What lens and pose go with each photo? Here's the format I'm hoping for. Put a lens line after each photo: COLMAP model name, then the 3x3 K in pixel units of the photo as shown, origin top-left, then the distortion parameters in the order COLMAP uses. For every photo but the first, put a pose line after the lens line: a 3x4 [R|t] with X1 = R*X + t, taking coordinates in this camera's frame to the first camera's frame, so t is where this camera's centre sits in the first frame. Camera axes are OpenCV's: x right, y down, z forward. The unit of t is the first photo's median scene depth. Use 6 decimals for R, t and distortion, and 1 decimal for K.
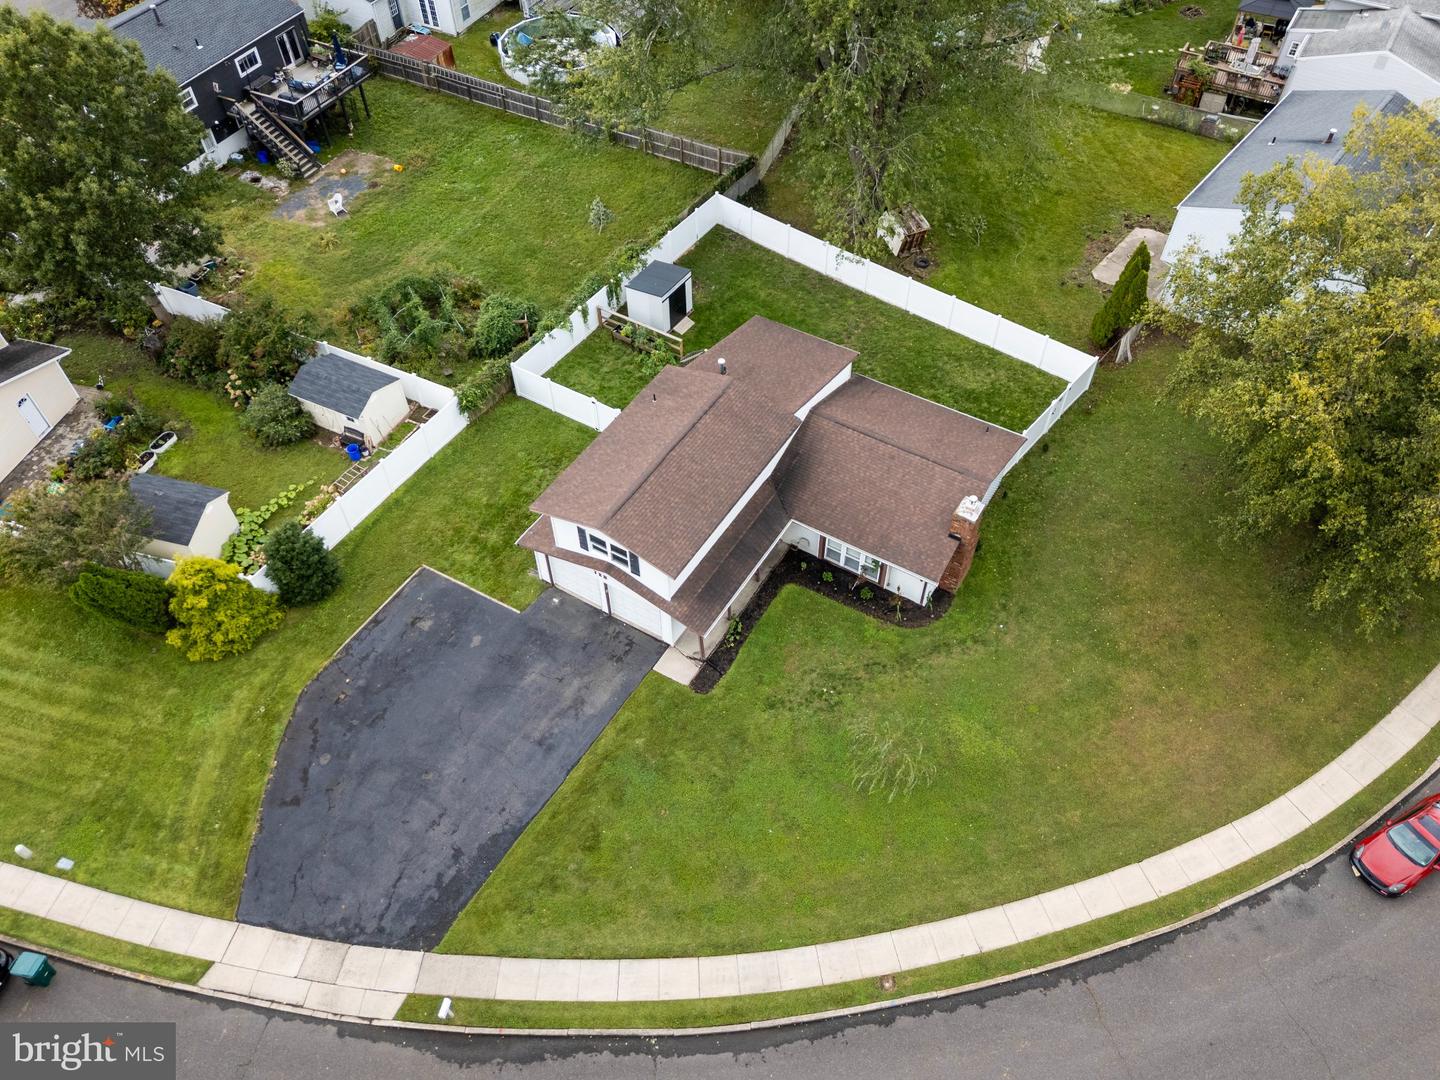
lens RADIAL K [[1058.3, 0, 723.1], [0, 1058.3, 543.3], [0, 0, 1]] dist [0.048265, -0.036585]
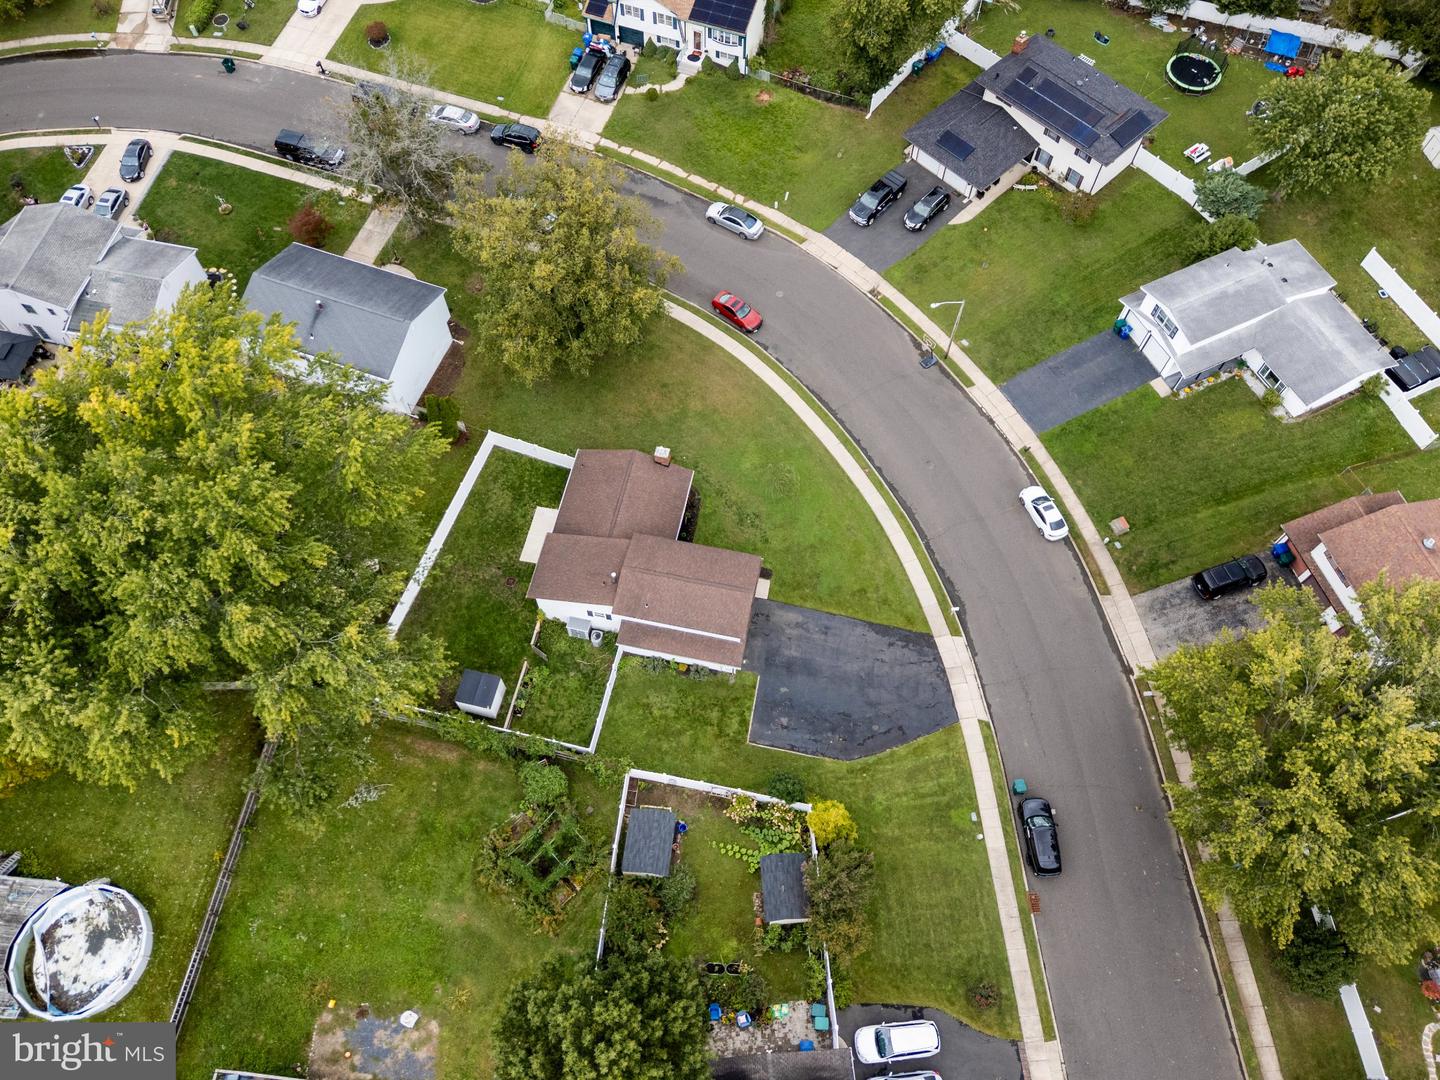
lens RADIAL K [[1058.3, 0, 725.0], [0, 1058.3, 545.8], [0, 0, 1]] dist [0.048265, -0.036585]
pose [[-0.341280, -0.834507, 0.432581, -0.802524], [0.718009, 0.065560, 0.692940, -1.293916], [-0.606623, 0.547083, 0.576809, -0.121894]]
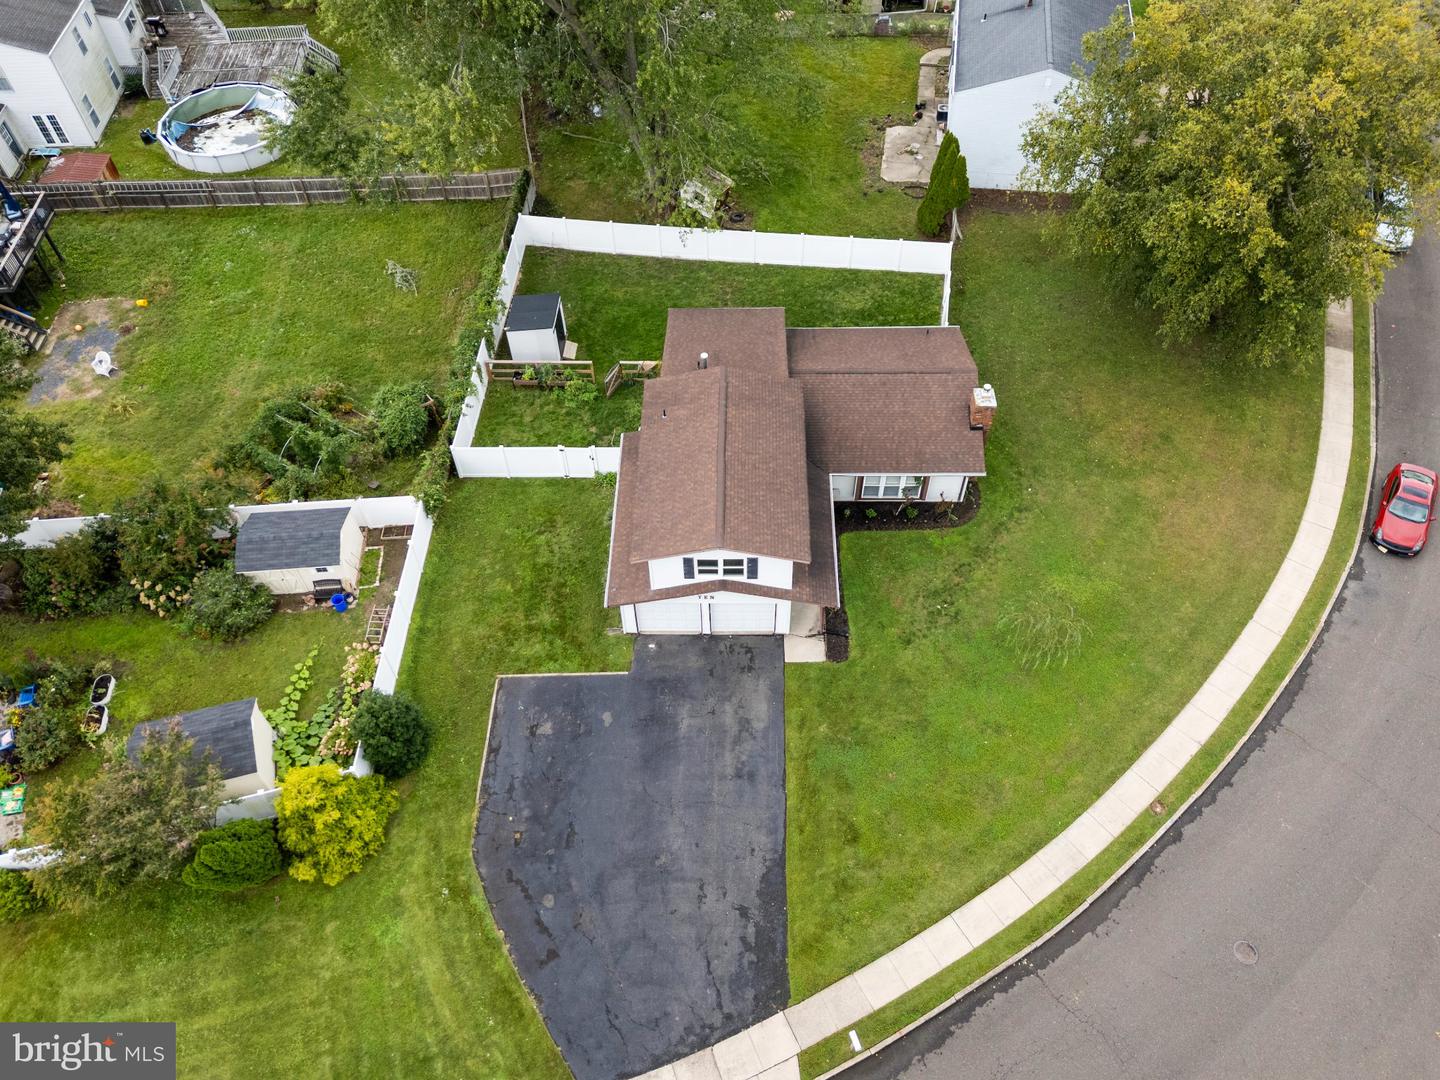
lens RADIAL K [[1058.3, 0, 720.6], [0, 1058.3, 545.6], [0, 0, 1]] dist [0.048265, -0.036585]
pose [[0.860761, -0.402318, 0.311820, -0.391345], [0.398231, 0.913813, 0.079731, -0.086839], [-0.317022, 0.055547, 0.946790, 0.067340]]
